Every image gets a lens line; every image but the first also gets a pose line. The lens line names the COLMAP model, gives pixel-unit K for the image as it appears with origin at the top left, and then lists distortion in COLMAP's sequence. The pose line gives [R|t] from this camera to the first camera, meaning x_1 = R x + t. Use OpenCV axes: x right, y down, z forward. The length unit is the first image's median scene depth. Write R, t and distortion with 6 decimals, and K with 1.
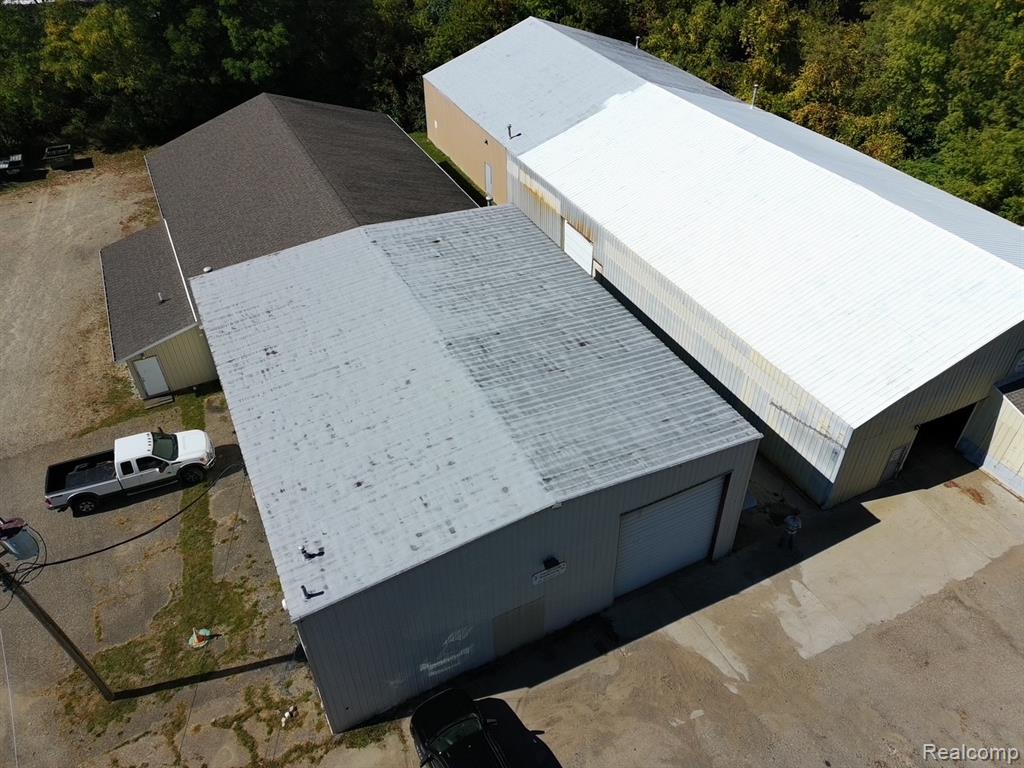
lens RADIAL K [[759.9, 0, 516.9], [0, 759.9, 377.3], [0, 0, 1]] dist [0.063828, -0.046940]
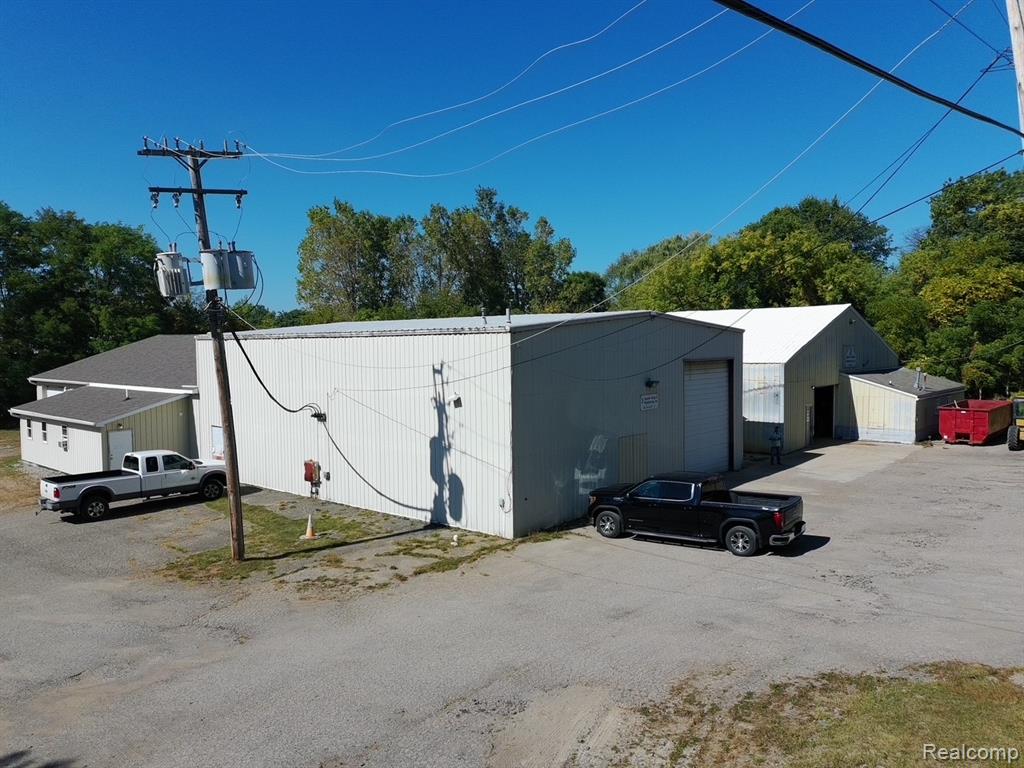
lens RADIAL K [[759.9, 0, 514.3], [0, 759.9, 383.9], [0, 0, 1]] dist [0.063828, -0.046940]
pose [[0.924268, -0.019435, 0.381249, -0.408682], [0.241169, 0.803890, -0.543689, 0.569639], [-0.295916, 0.594460, 0.747697, 0.129091]]
